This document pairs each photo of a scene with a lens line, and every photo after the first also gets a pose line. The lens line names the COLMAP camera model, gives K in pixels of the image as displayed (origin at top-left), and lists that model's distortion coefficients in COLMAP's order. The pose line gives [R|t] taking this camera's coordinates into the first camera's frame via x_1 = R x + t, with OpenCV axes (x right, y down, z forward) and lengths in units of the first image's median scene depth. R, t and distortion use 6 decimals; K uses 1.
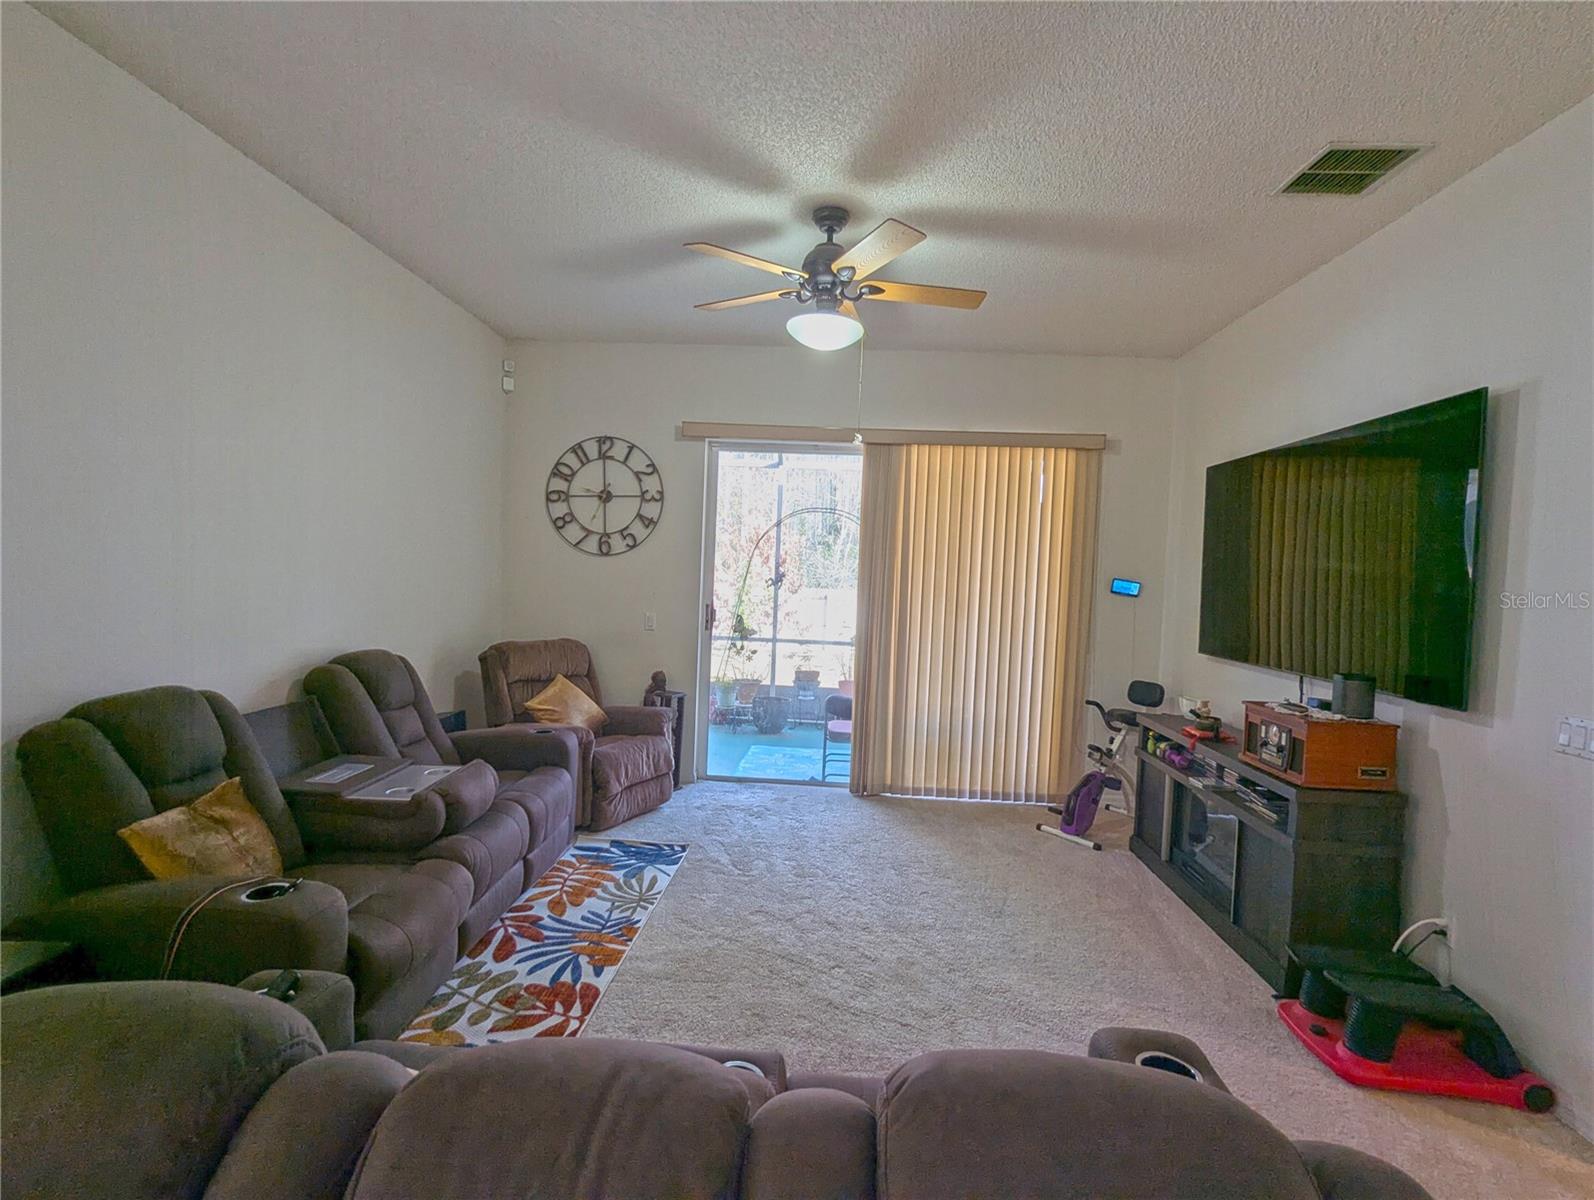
lens RADIAL K [[751.2, 0, 799.9], [0, 751.2, 599.5], [0, 0, 1]] dist [-0.001837, 0.001589]
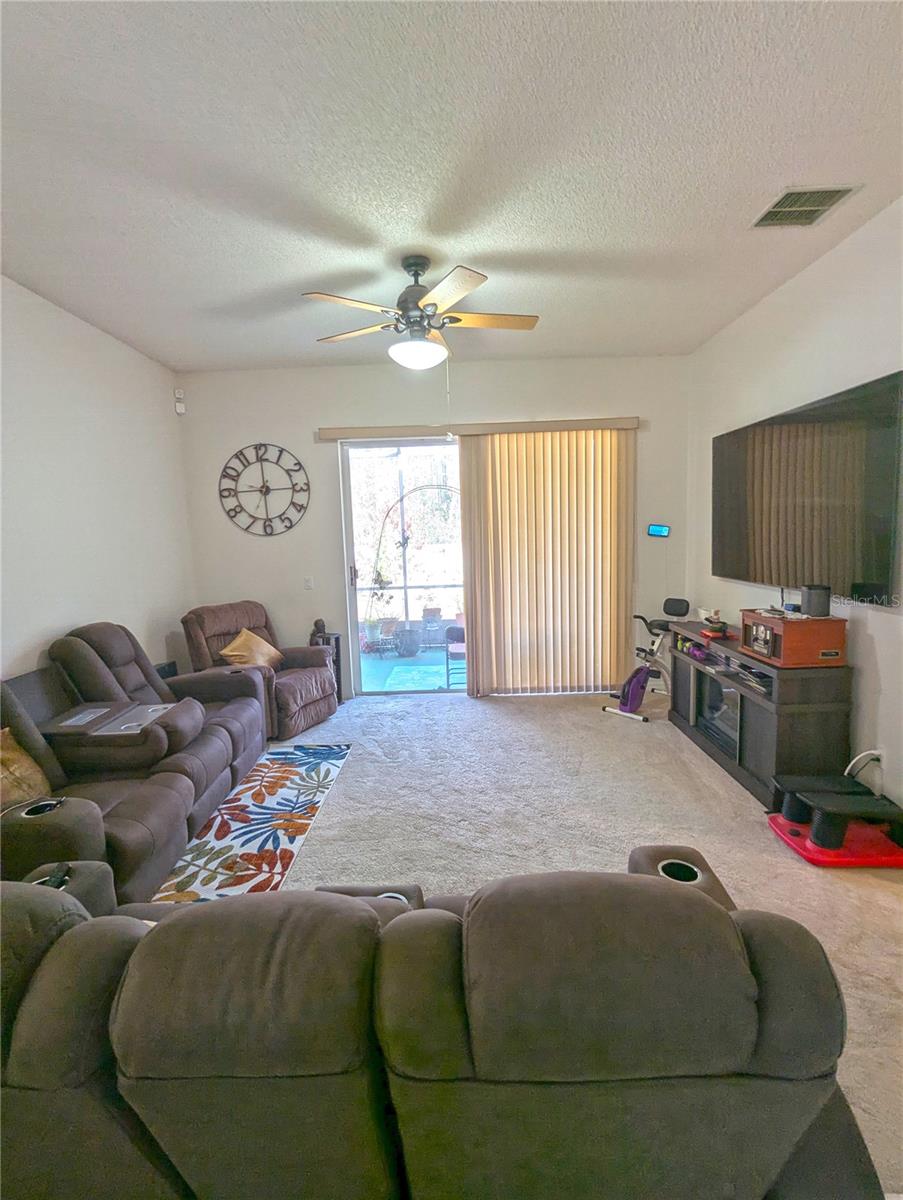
lens RADIAL K [[565.5, 0, 448.7], [0, 565.5, 600.2], [0, 0, 1]] dist [-0.001837, 0.001589]
pose [[0.996303, -0.078828, 0.034153, 0.018591], [0.075623, 0.993361, 0.086691, -0.014008], [-0.040760, -0.083788, 0.995650, -0.018290]]
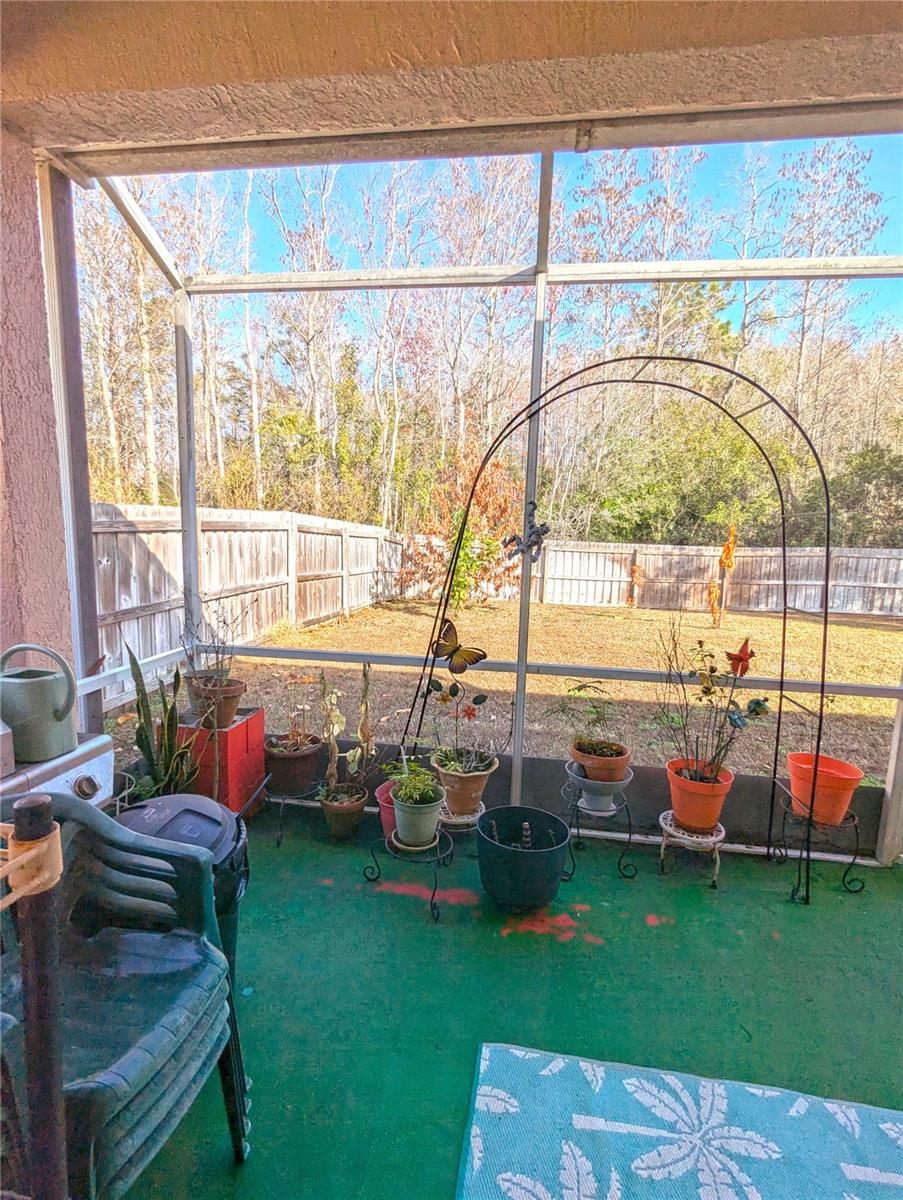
lens RADIAL K [[565.5, 0, 451.5], [0, 565.5, 604.4], [0, 0, 1]] dist [-0.001837, 0.001589]
pose [[0.995896, 0.000543, -0.090506, -0.135454], [0.009080, 0.994338, 0.105879, -0.068838], [0.090051, -0.106266, 0.990252, 1.911558]]
